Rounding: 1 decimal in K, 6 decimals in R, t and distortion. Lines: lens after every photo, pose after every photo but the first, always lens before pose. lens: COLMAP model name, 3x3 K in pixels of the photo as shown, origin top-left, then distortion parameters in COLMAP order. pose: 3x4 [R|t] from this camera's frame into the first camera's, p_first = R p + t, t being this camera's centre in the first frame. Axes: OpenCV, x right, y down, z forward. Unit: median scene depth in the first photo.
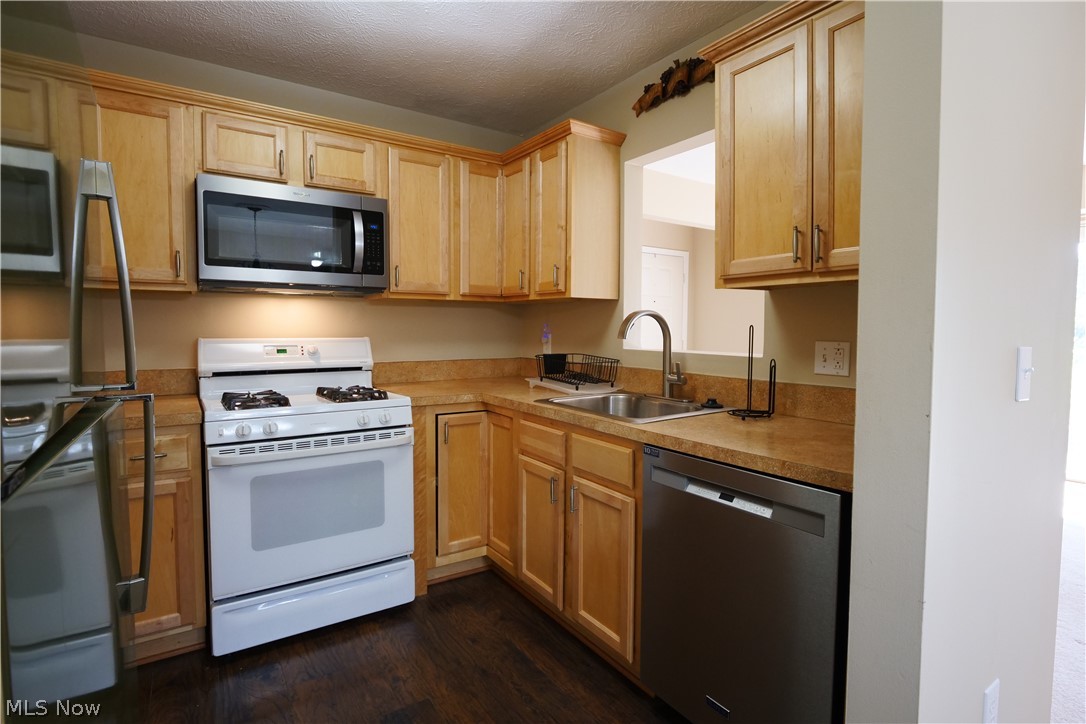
lens RADIAL K [[529.8, 0, 524.5], [0, 529.8, 357.8], [0, 0, 1]] dist [-0.012252, 0.000610]
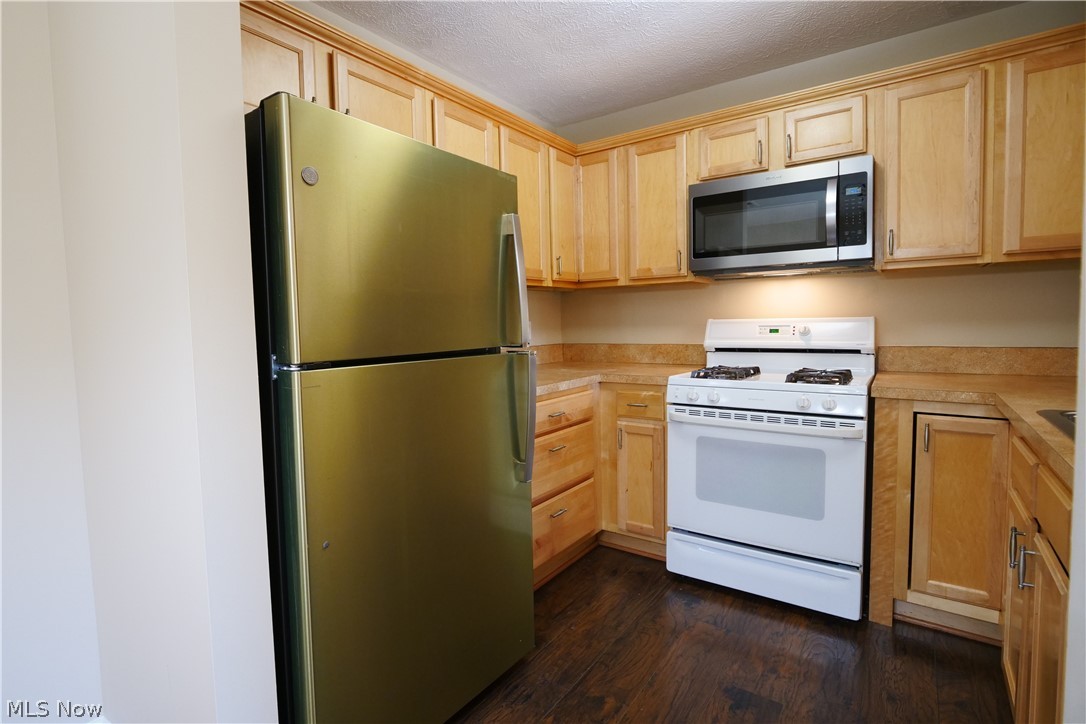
lens RADIAL K [[529.8, 0, 524.5], [0, 529.8, 350.8], [0, 0, 1]] dist [-0.012252, 0.000610]
pose [[0.354721, 0.045575, -0.933861, 0.376267], [-0.023840, 0.998927, 0.039695, -0.002253], [0.934668, 0.008182, 0.355427, 0.182193]]
